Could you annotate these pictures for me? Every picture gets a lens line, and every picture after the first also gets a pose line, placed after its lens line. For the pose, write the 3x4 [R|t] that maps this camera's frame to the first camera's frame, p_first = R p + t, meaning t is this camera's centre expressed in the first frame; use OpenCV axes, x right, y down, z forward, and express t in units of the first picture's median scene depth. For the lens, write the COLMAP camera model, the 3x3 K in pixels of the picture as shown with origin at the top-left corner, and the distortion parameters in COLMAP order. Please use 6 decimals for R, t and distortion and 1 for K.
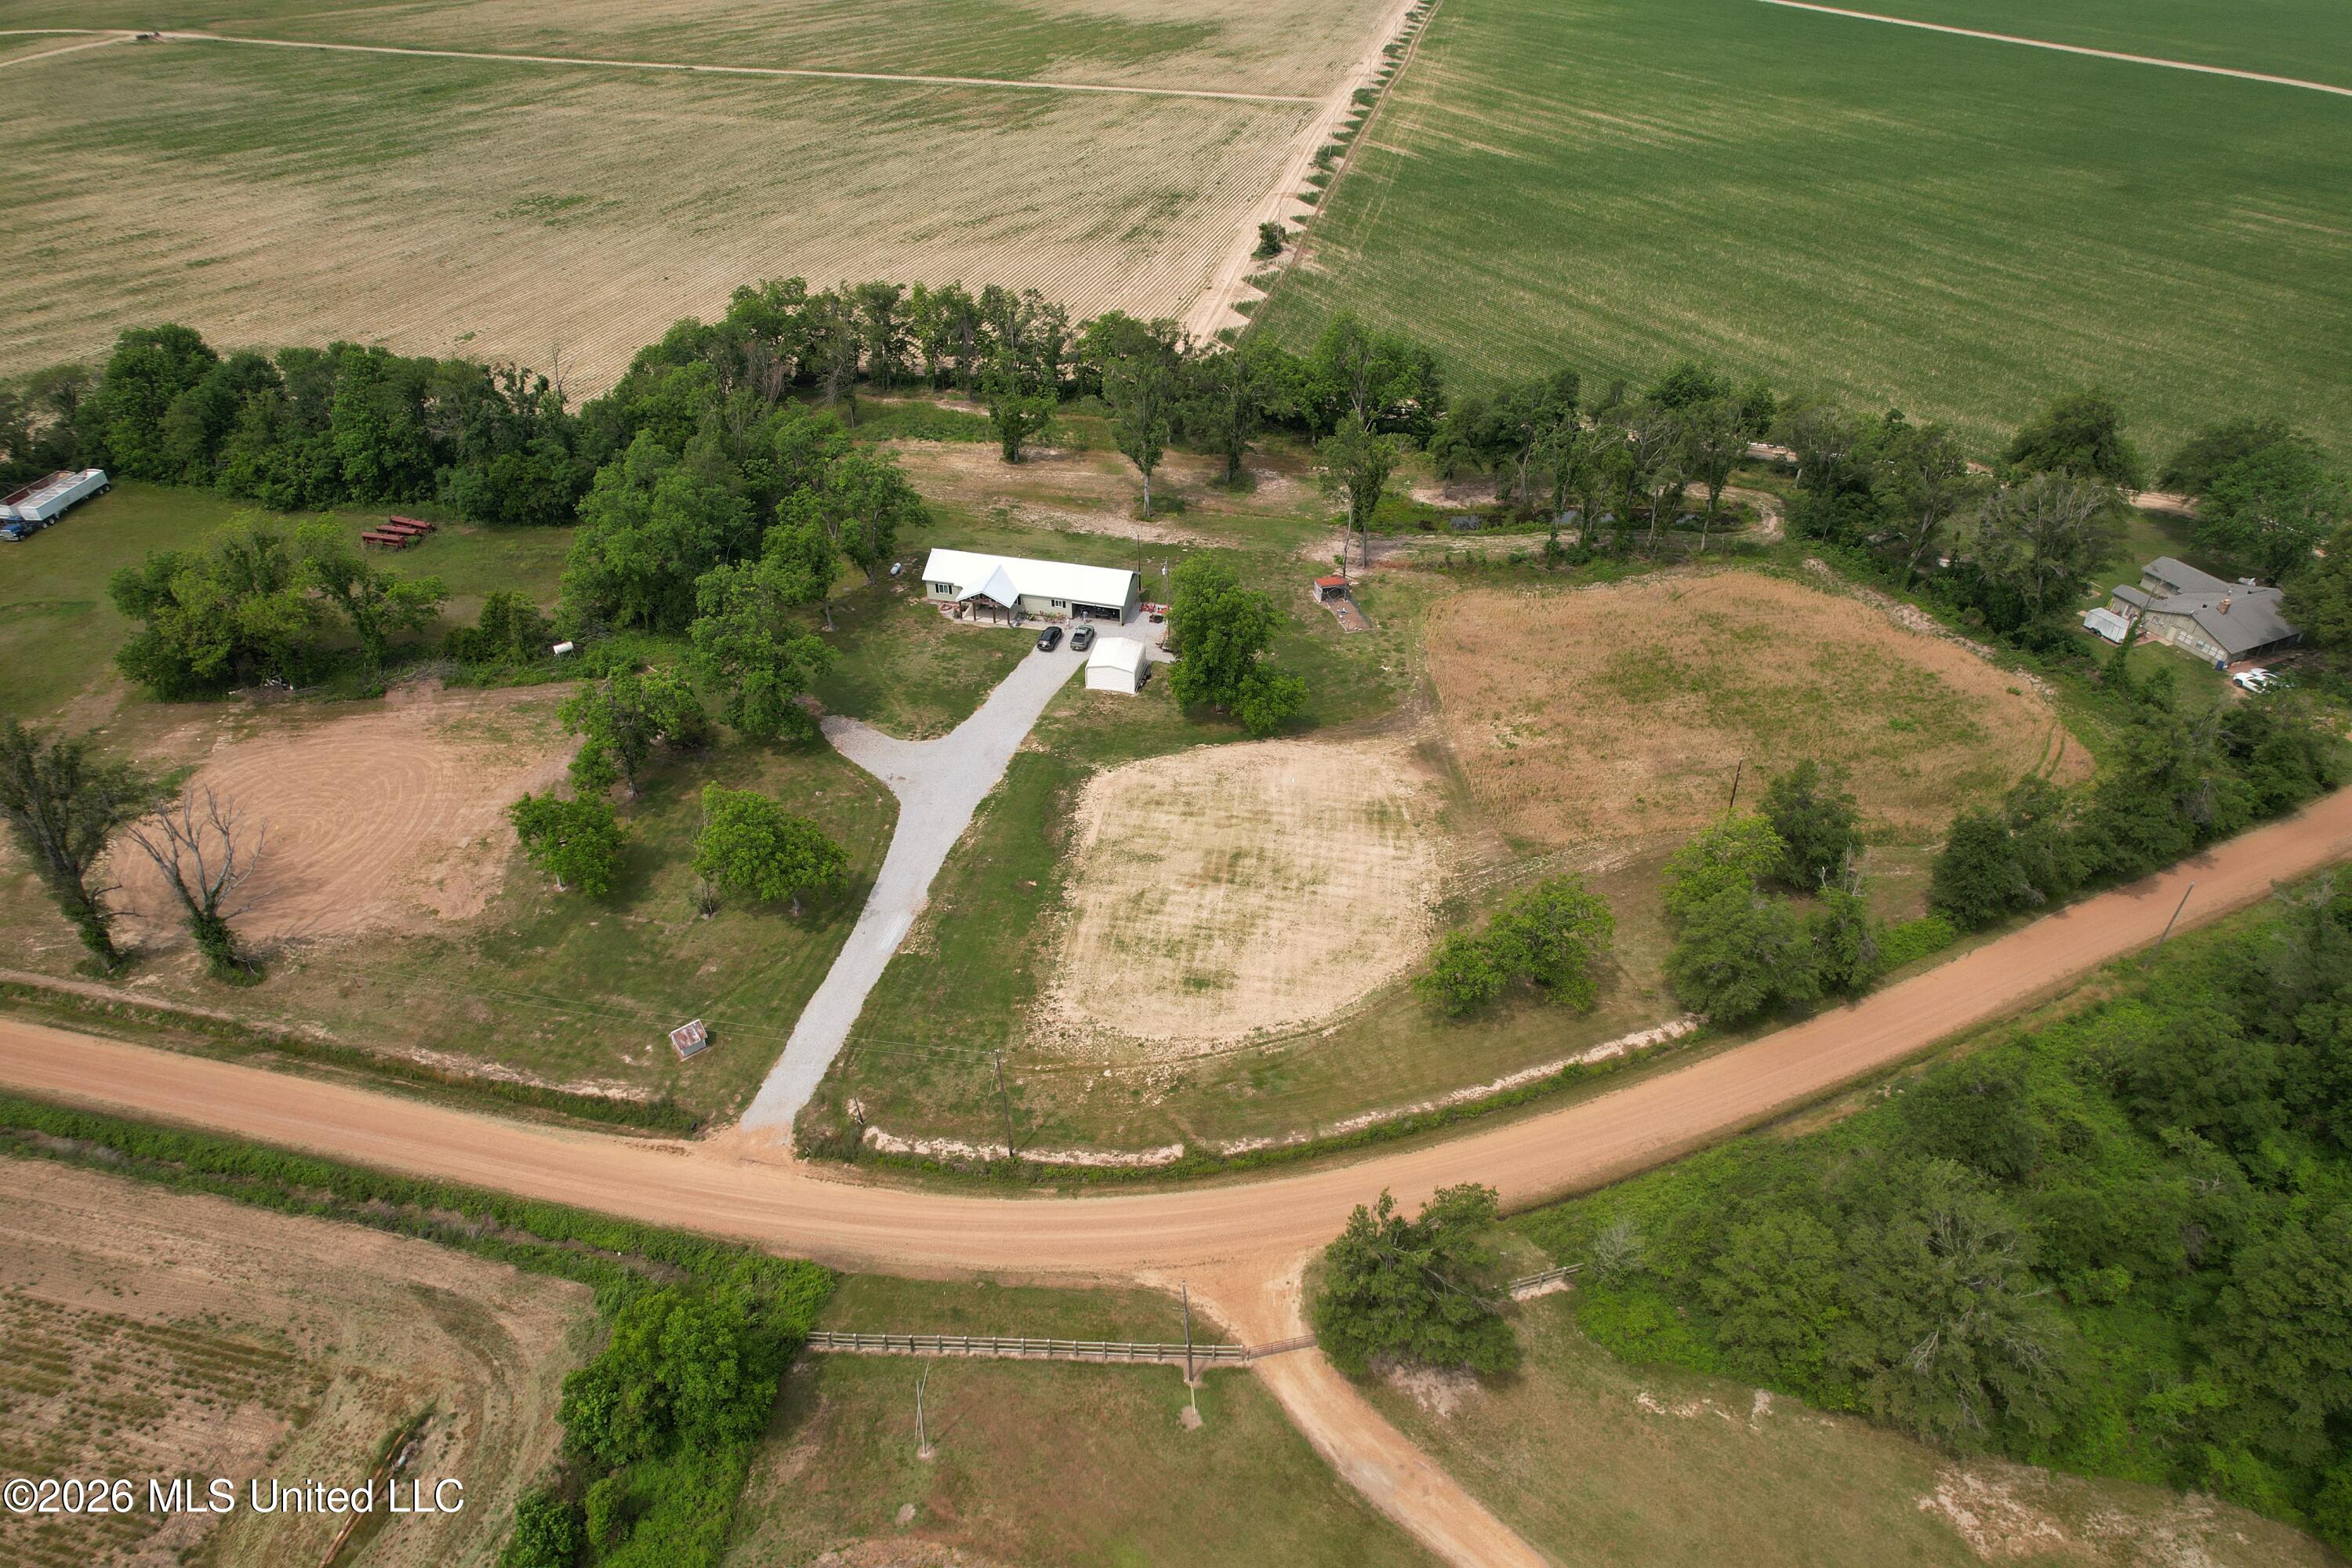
lens RADIAL K [[1506.6, 0, 1176.0], [0, 1506.6, 784.0], [0, 0, 1]] dist [-0.055554, 0.047241]
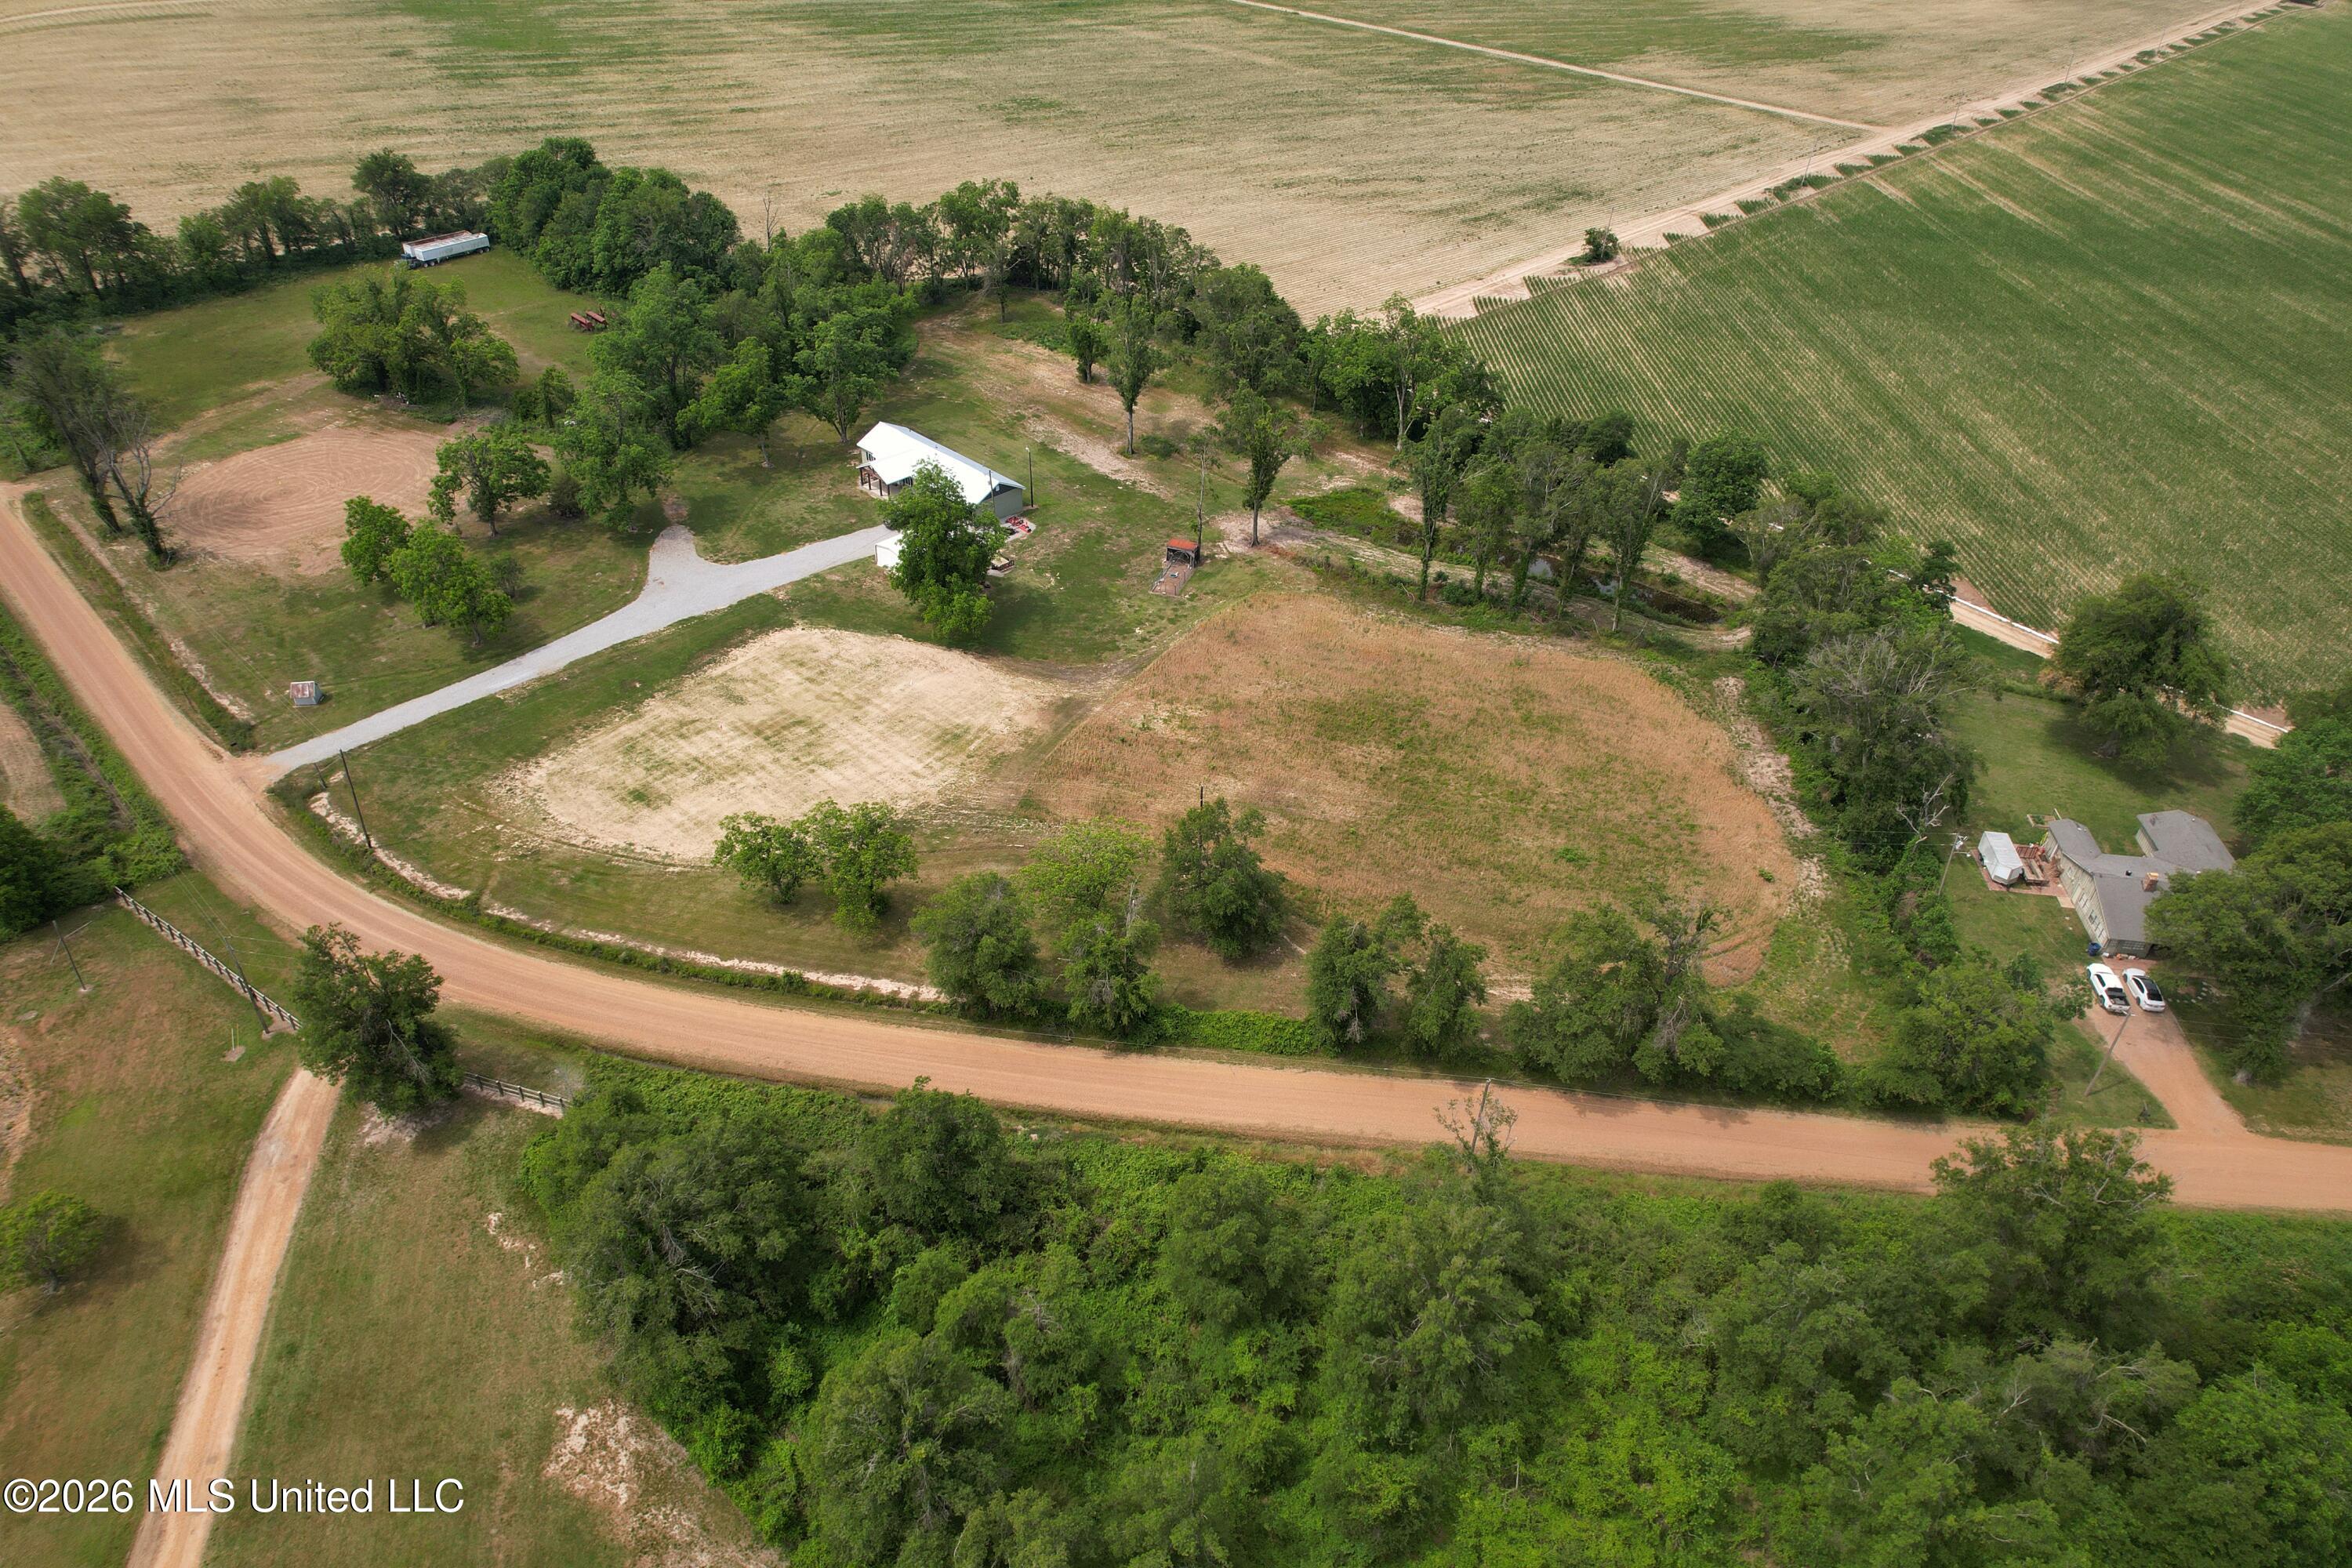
lens RADIAL K [[1506.6, 0, 1176.0], [0, 1506.6, 784.0], [0, 0, 1]] dist [-0.055554, 0.047241]
pose [[0.844291, 0.326766, -0.424732, 0.728766], [-0.322198, 0.942857, 0.084912, -0.087847], [0.428208, 0.065157, 0.901328, 0.149998]]
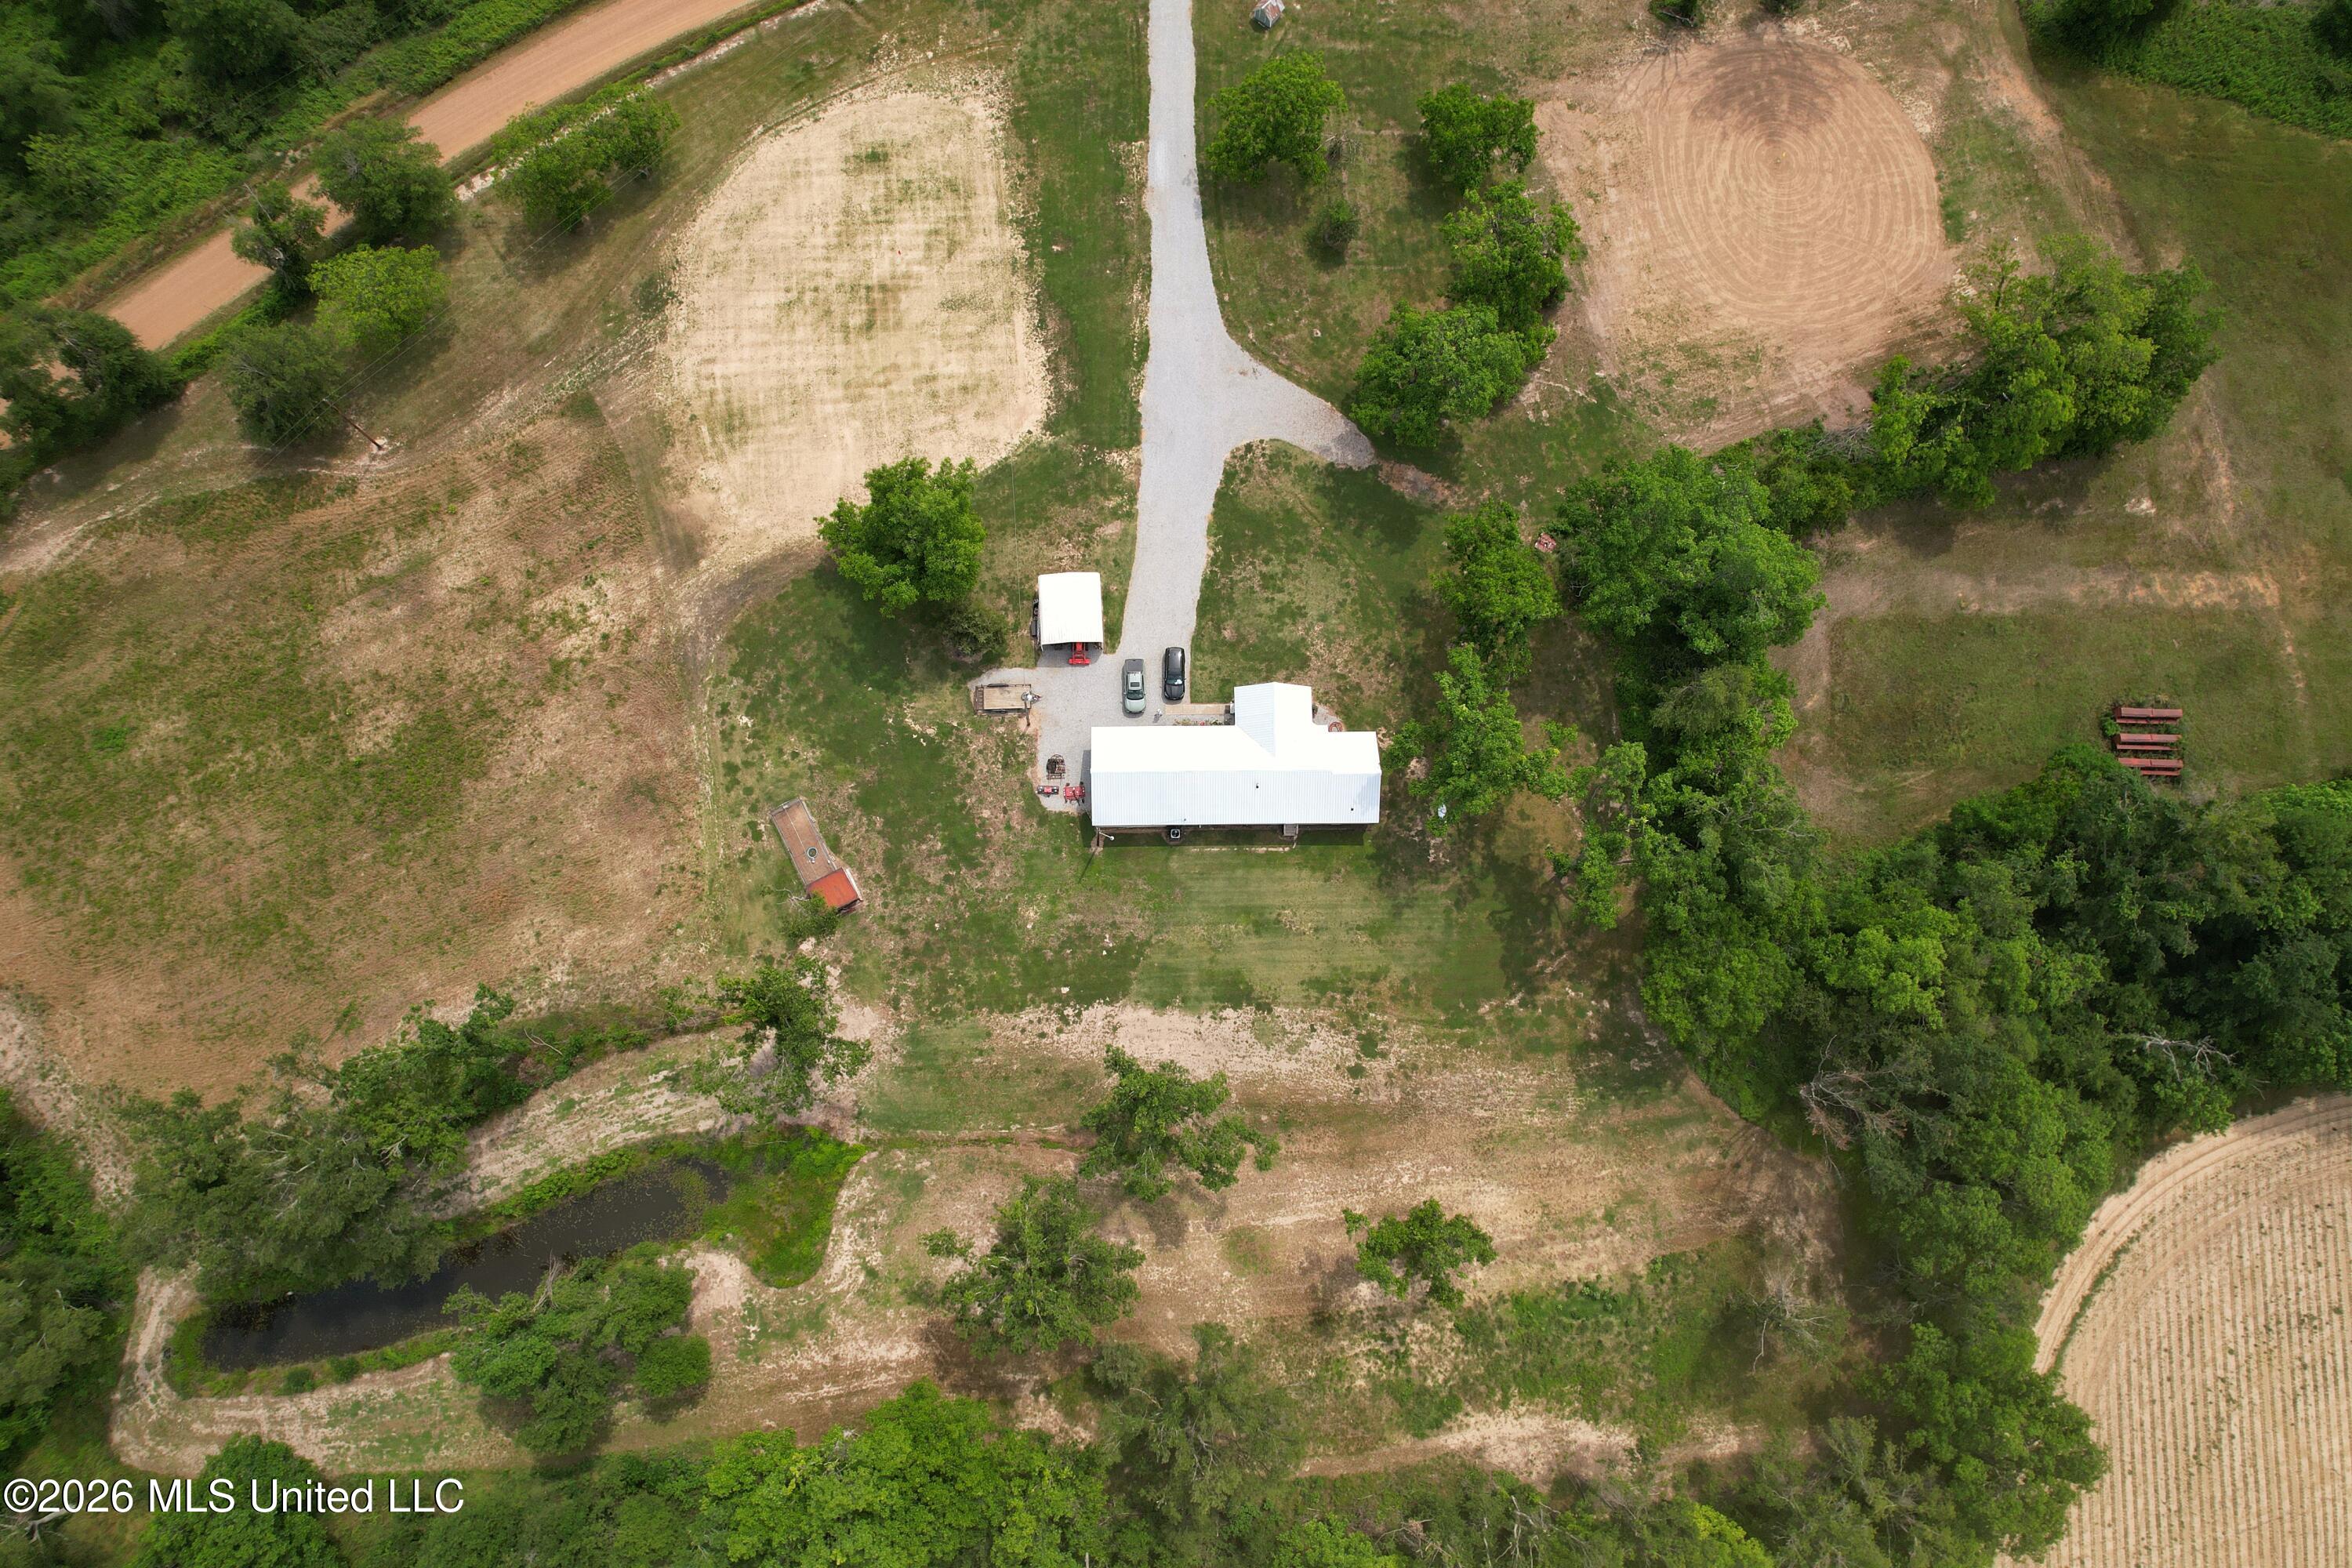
lens RADIAL K [[1501.5, 0, 1189.9], [0, 1501.5, 803.8], [0, 0, 1]] dist [-0.076976, 0.064345]
pose [[-0.971886, 0.216186, -0.093283, -0.005563], [-0.176686, -0.407767, 0.895828, -0.992223], [0.155628, 0.887124, 0.434500, 0.874800]]
